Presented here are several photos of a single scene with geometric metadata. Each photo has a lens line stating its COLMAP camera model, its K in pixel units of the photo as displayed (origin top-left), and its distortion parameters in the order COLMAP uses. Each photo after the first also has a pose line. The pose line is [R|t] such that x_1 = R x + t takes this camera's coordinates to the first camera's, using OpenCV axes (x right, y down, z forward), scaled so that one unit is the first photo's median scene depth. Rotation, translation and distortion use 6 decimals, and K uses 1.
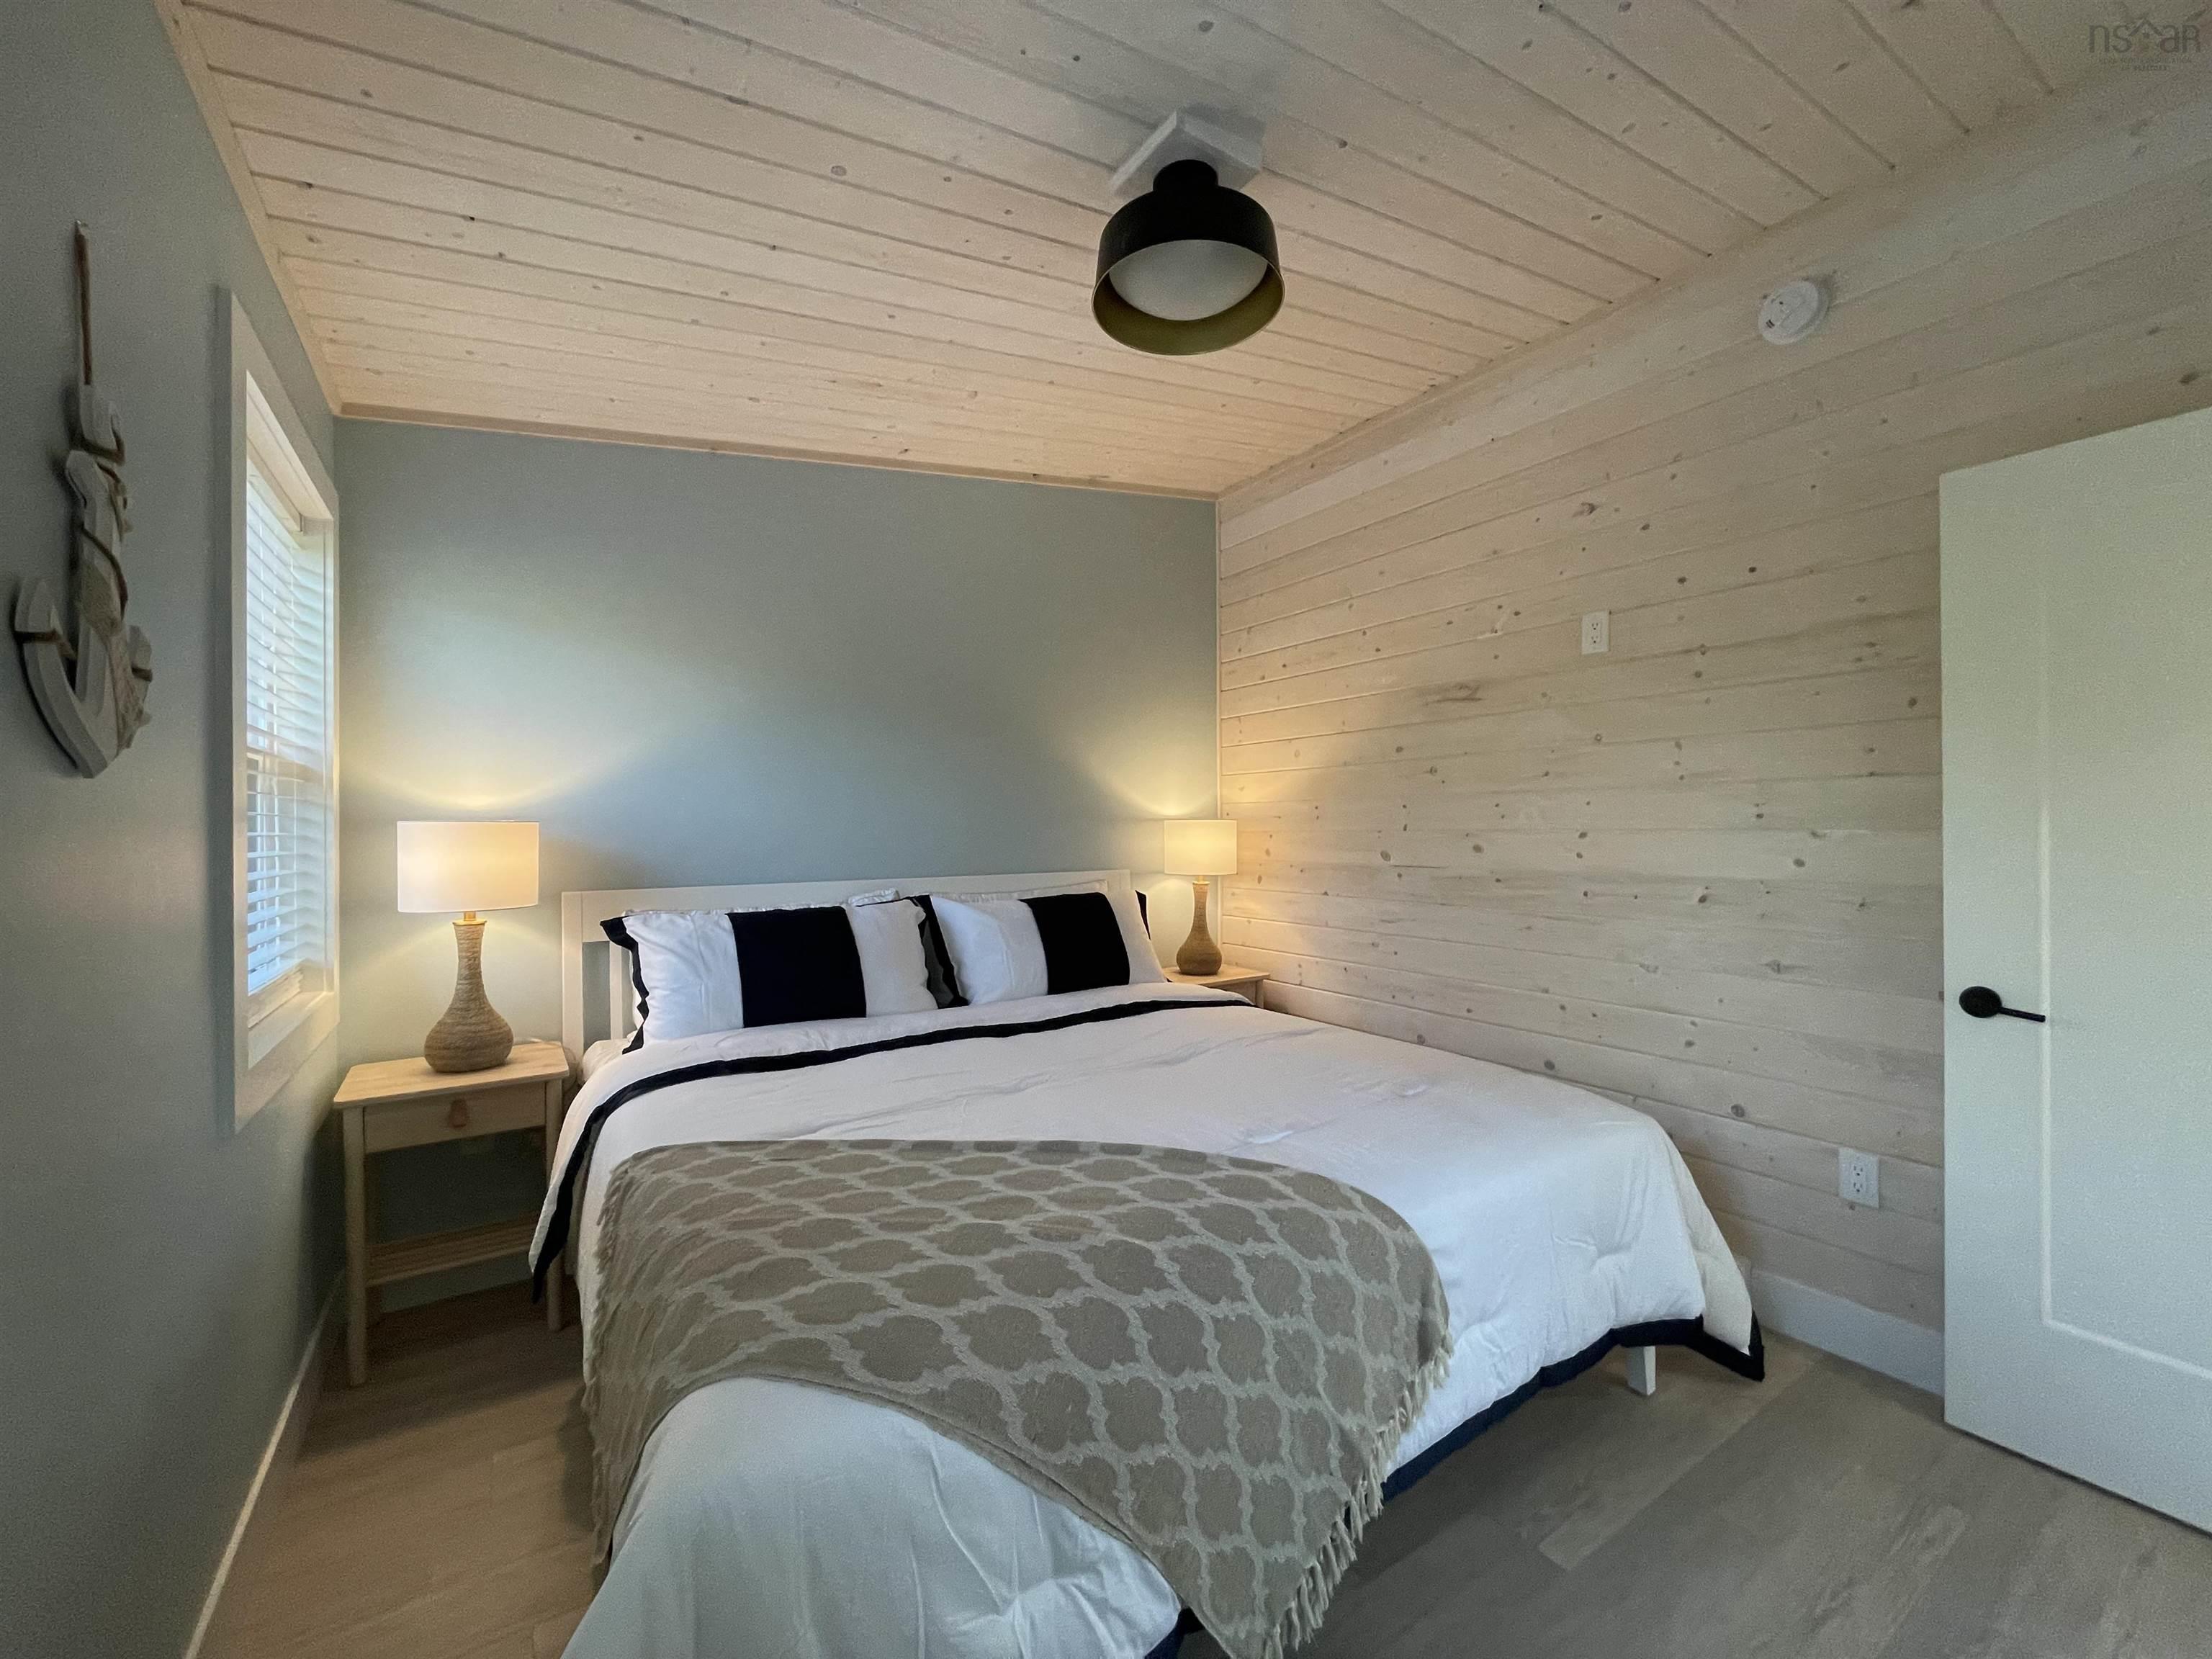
lens RADIAL K [[893.9, 0, 1106.2], [0, 893.9, 826.6], [0, 0, 1]] dist [0.001772, 0.000044]
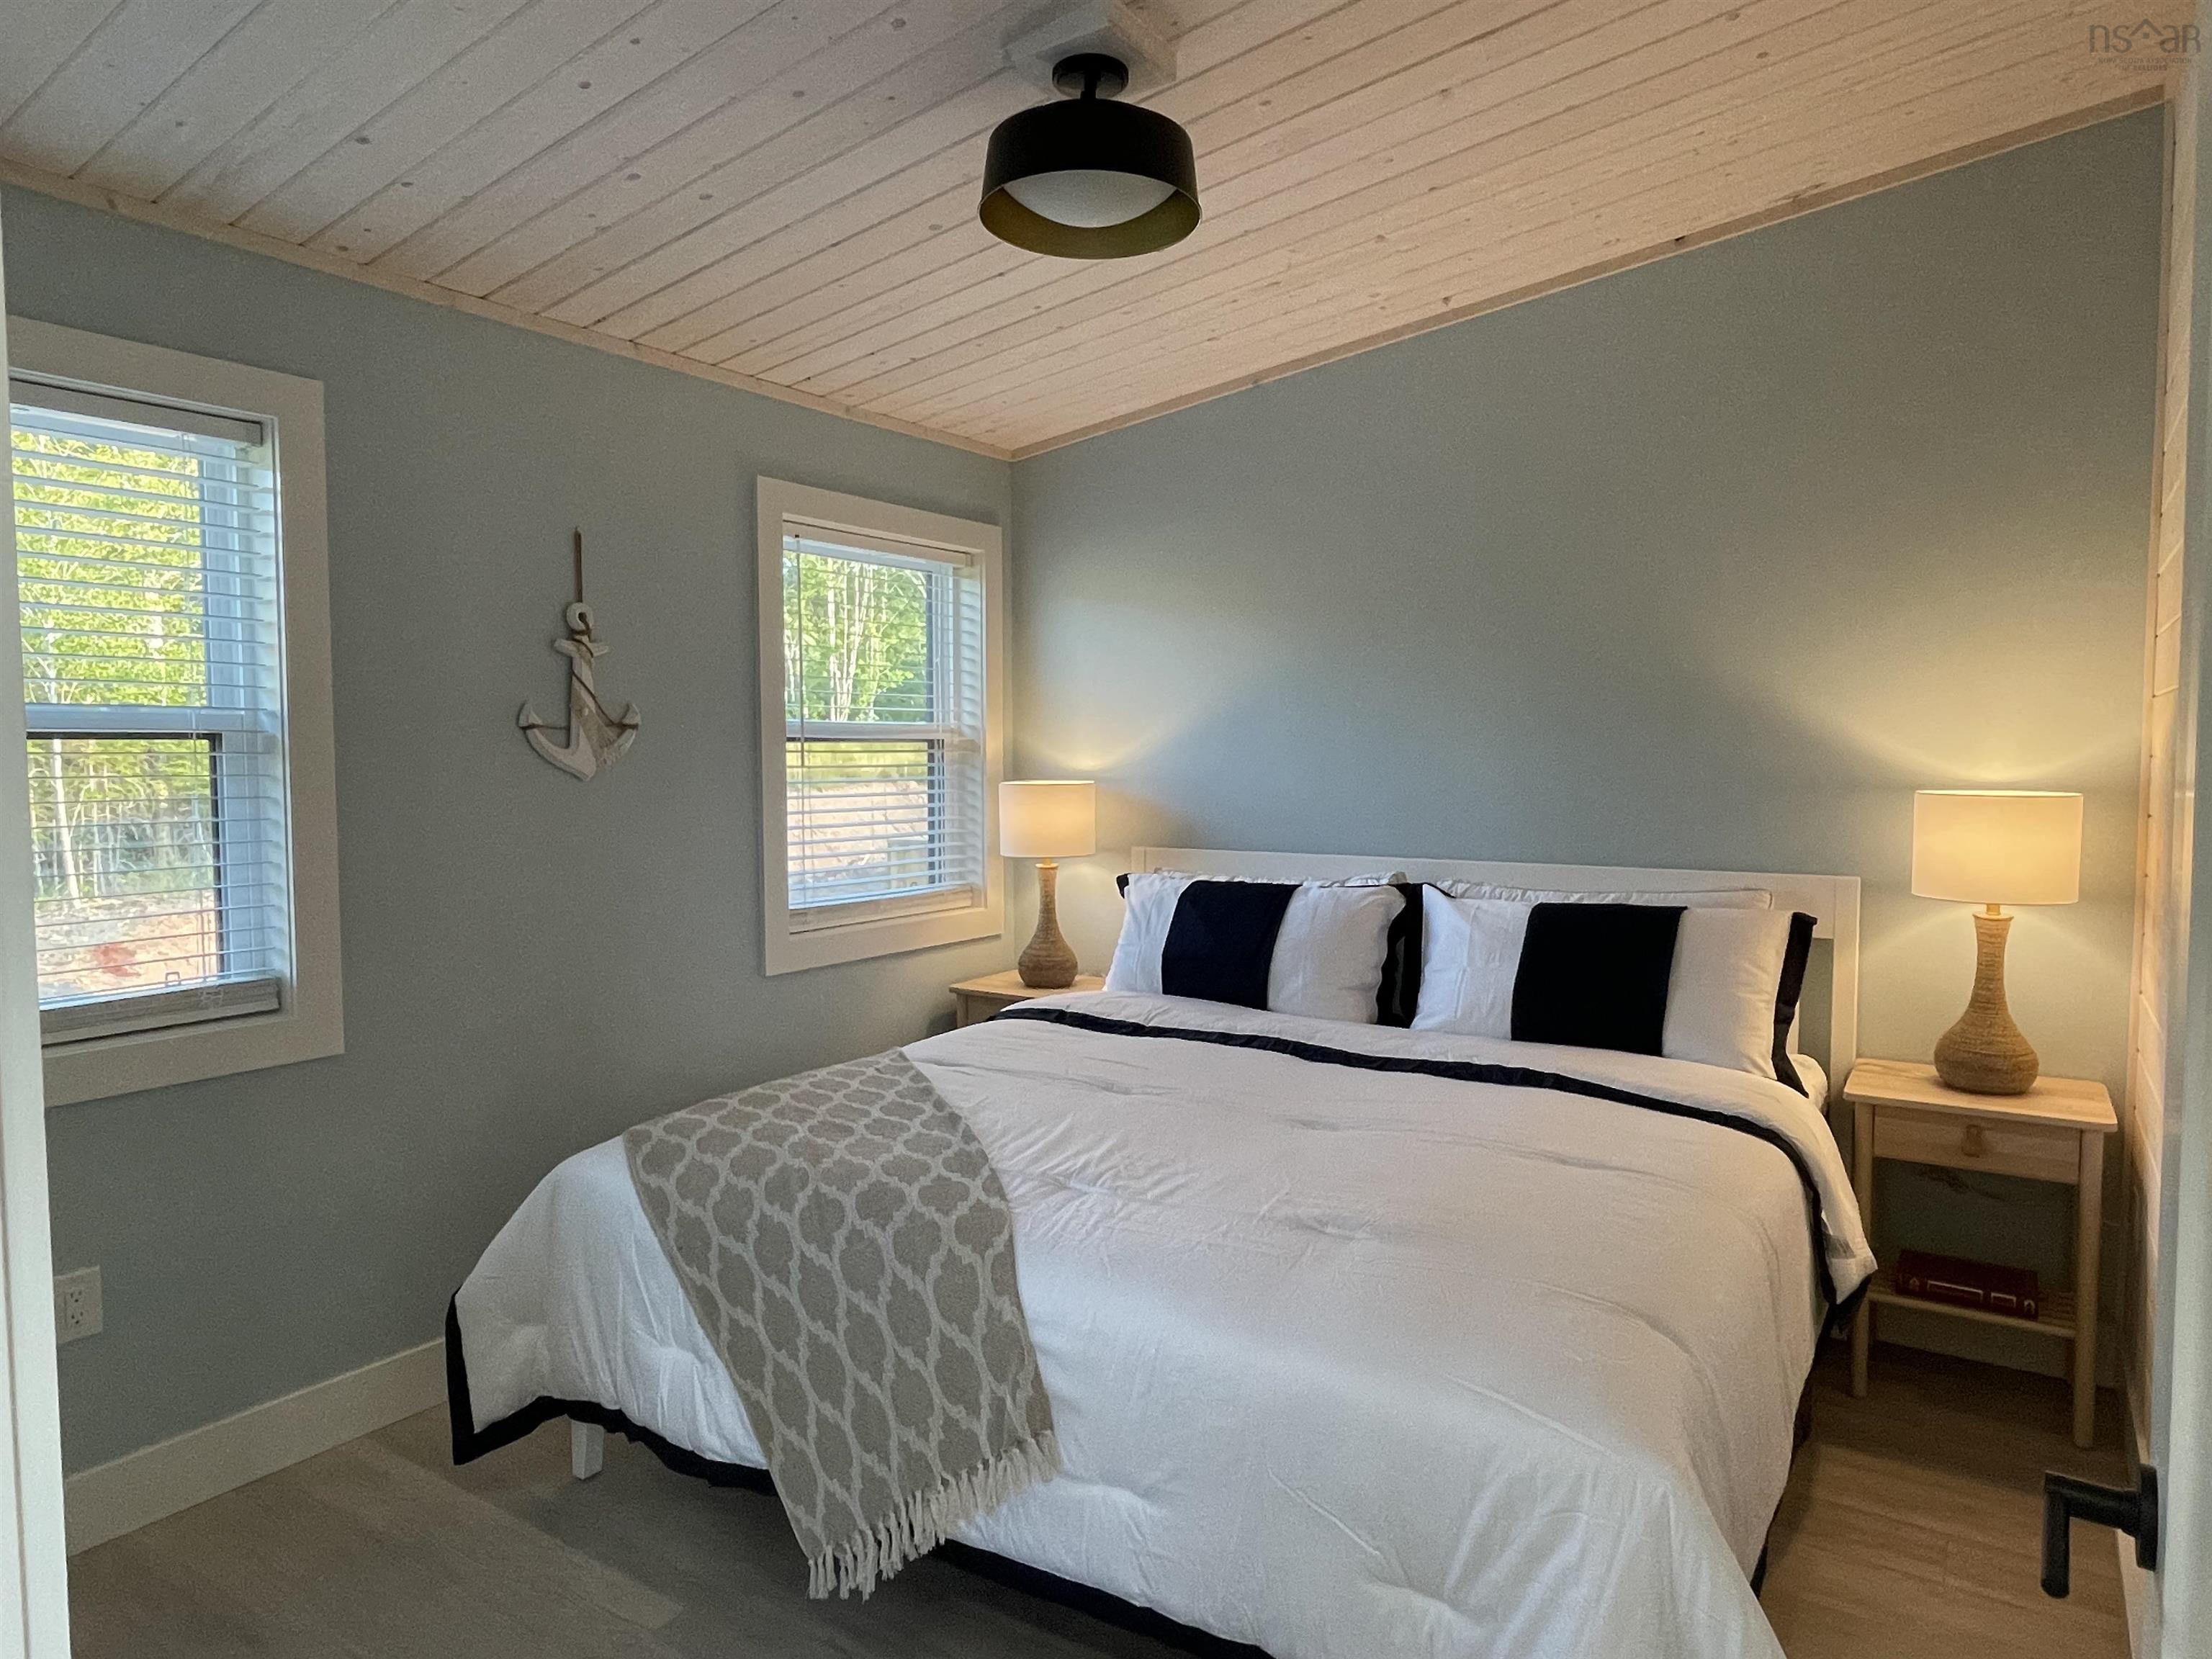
lens RADIAL K [[1351.5, 0, 1107.6], [0, 1351.5, 829.5], [0, 0, 1]] dist [-0.005706, -0.000335]
pose [[0.387519, 0.054687, -0.920238, 0.849990], [0.003684, 0.998139, 0.060868, -0.046836], [0.921855, -0.026978, 0.386596, 0.320459]]
